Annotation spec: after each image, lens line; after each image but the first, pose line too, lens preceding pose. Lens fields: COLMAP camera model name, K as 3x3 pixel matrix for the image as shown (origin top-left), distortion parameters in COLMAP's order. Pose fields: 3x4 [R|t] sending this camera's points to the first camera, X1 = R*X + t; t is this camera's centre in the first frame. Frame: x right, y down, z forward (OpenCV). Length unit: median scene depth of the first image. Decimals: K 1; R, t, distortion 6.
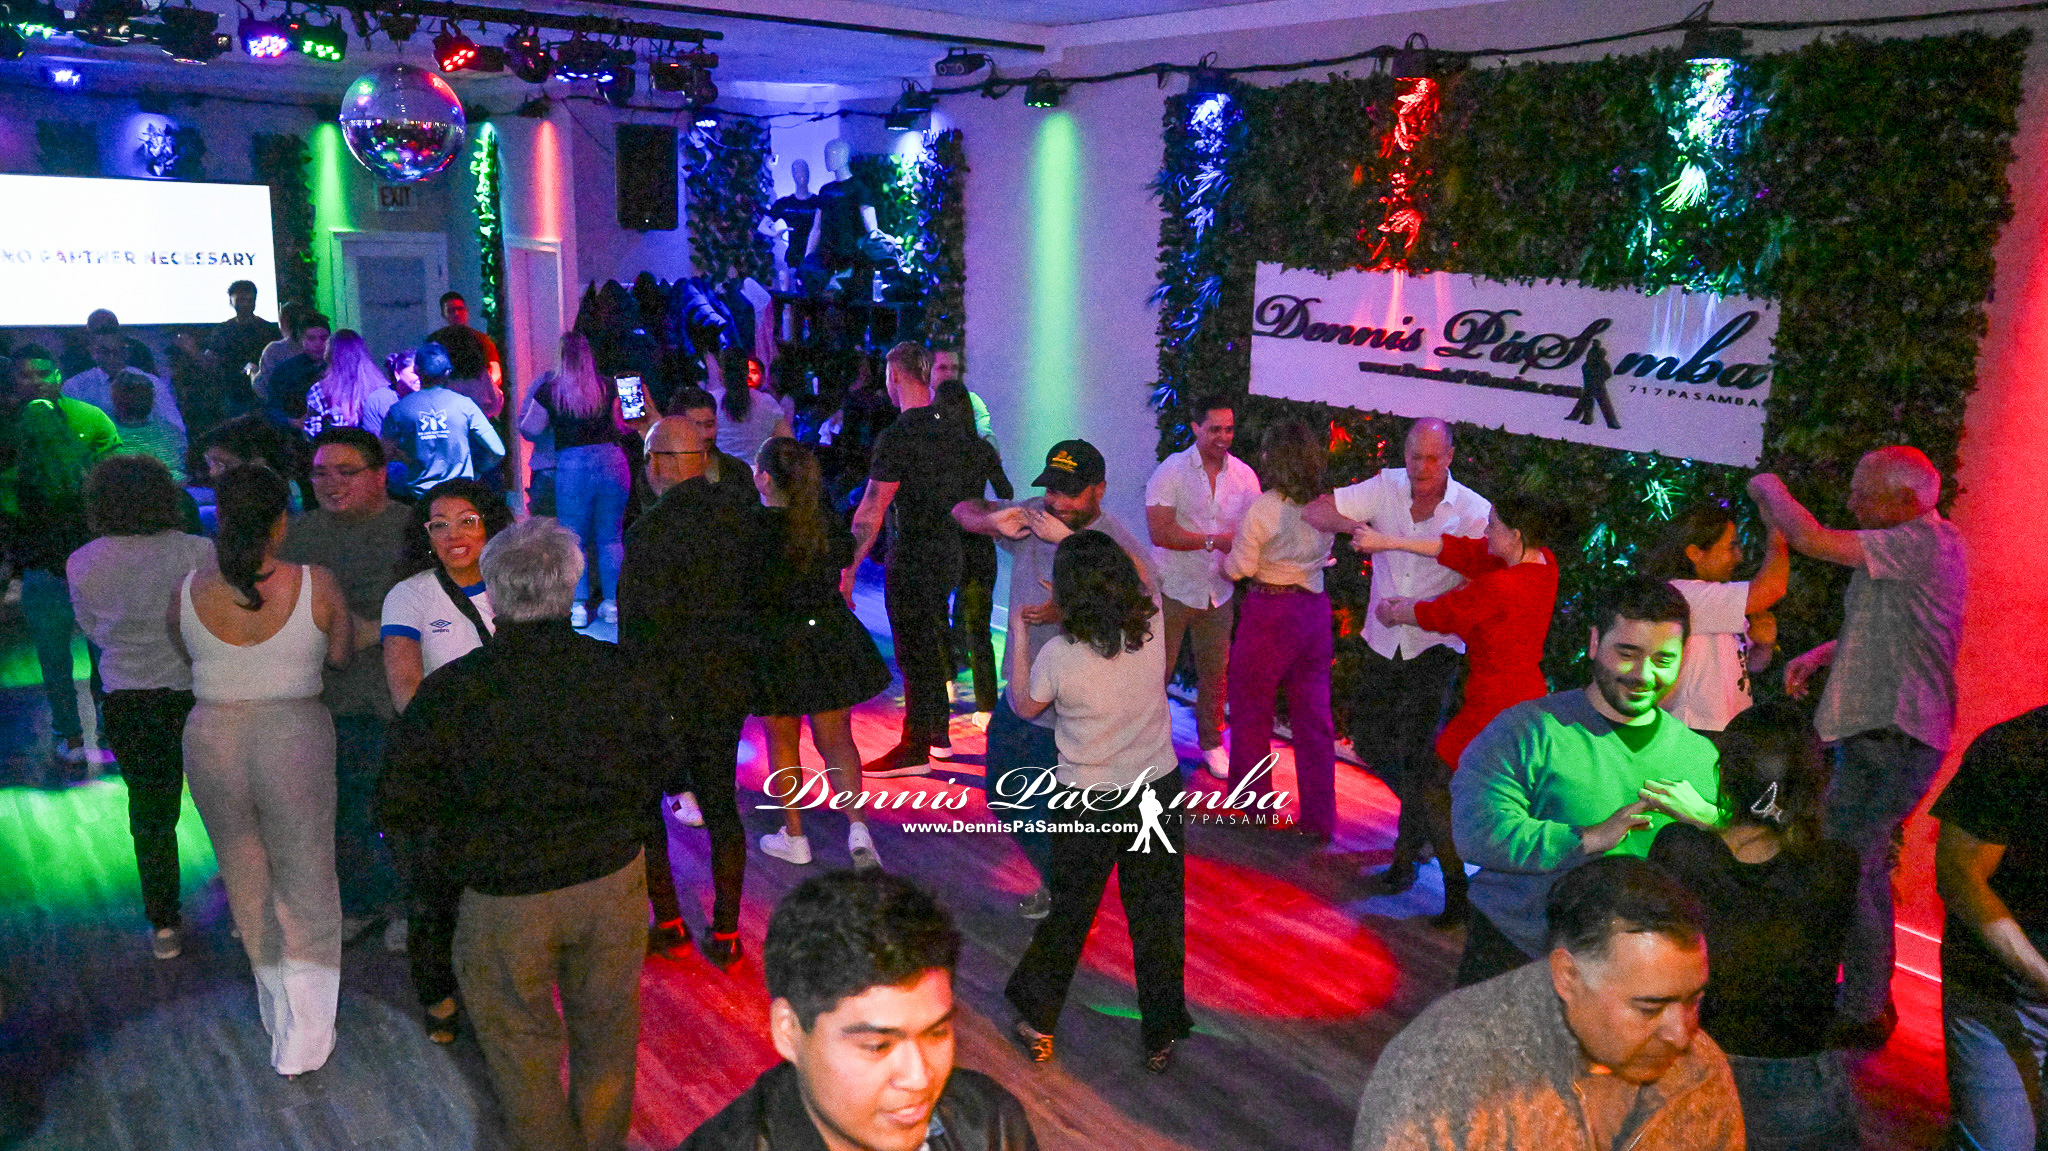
lens RADIAL K [[1506.5, 0, 1028.7], [0, 1506.5, 583.2], [0, 0, 1]] dist [0.009564, -0.004245]
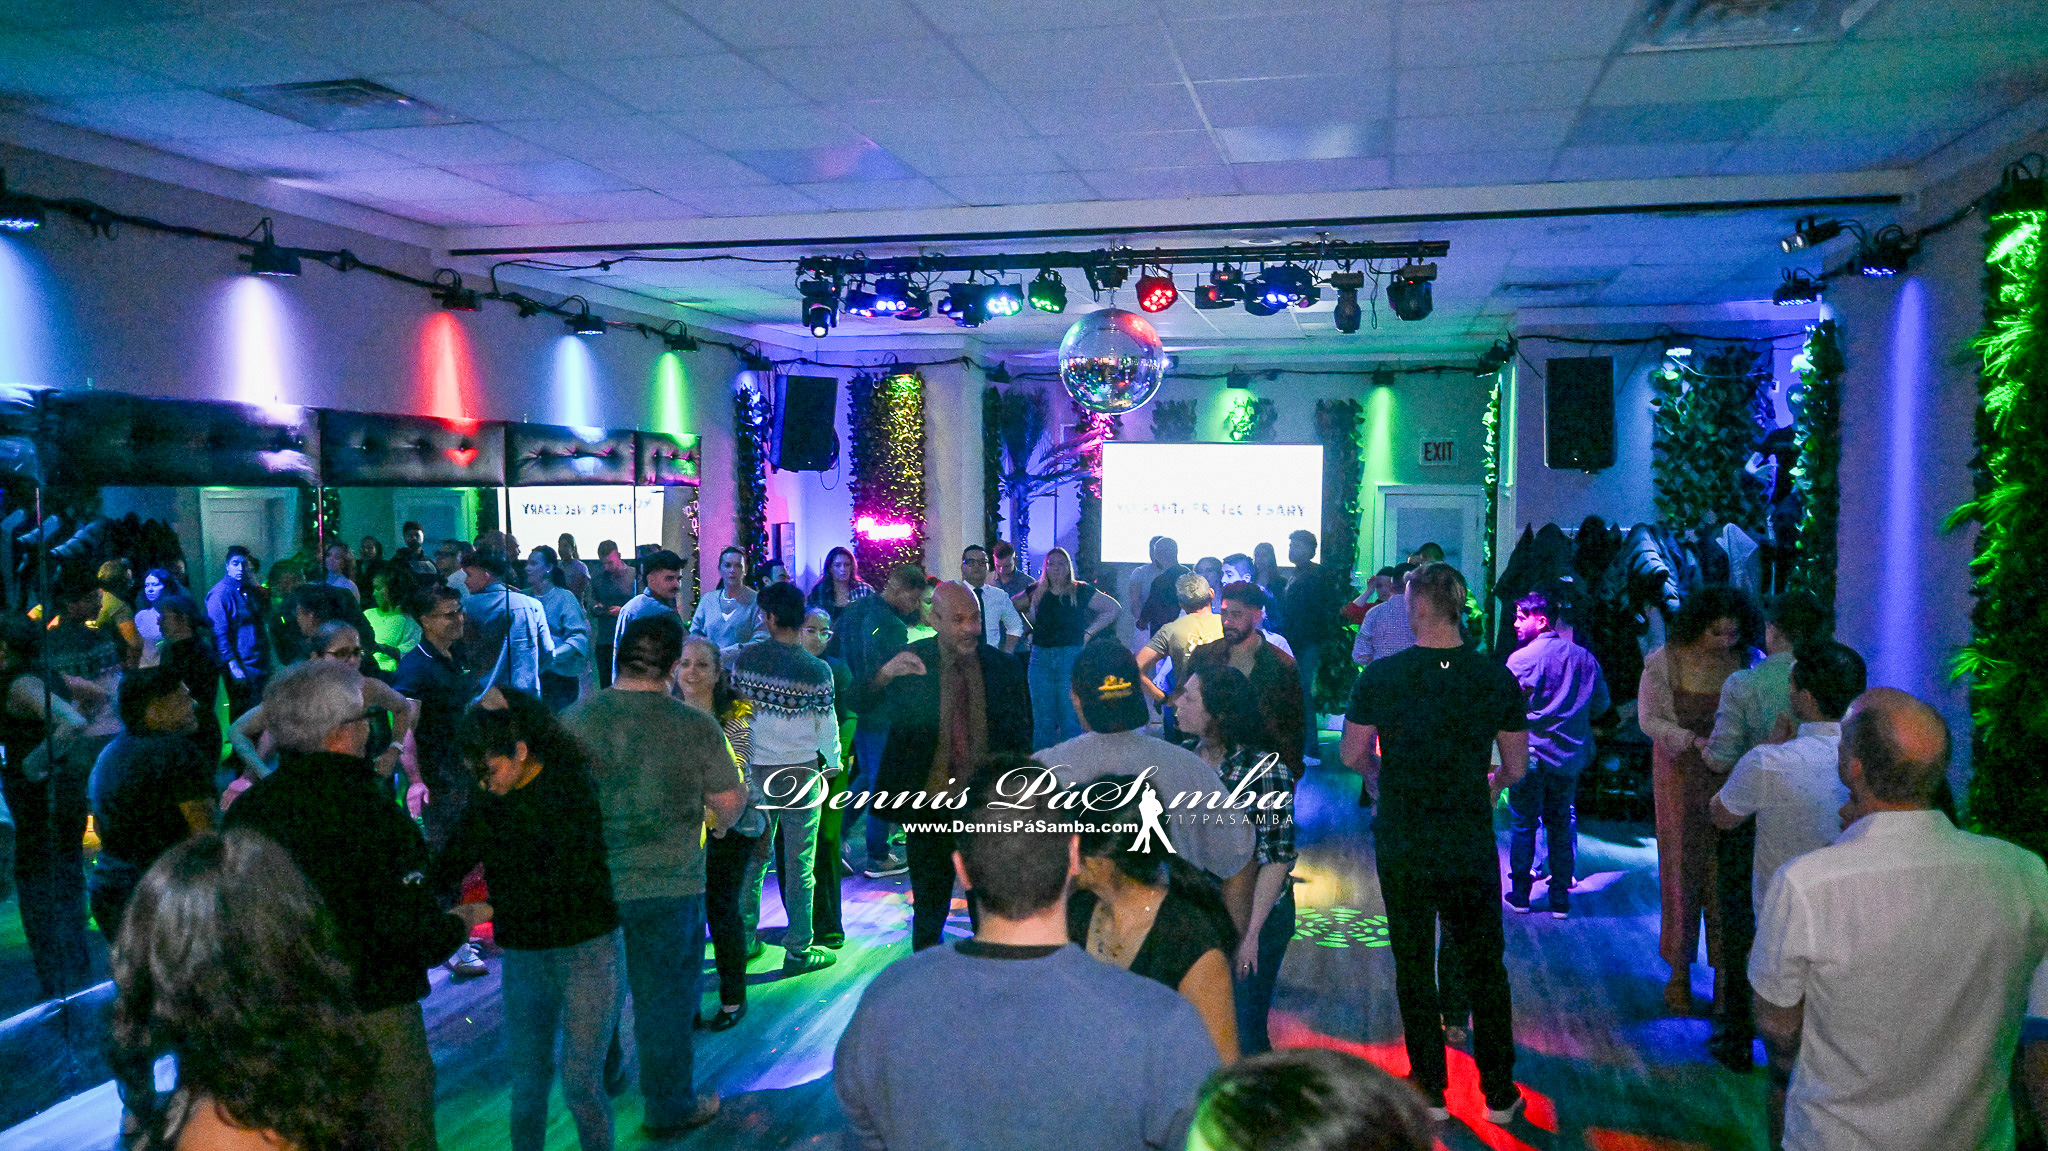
lens RADIAL K [[1506.5, 0, 1028.3], [0, 1506.5, 579.0], [0, 0, 1]] dist [0.009564, -0.004245]
pose [[0.629328, 0.025232, -0.776730, 0.323439], [-0.170359, 0.979642, -0.106206, -0.020491], [0.758237, 0.199161, 0.620815, 0.254561]]
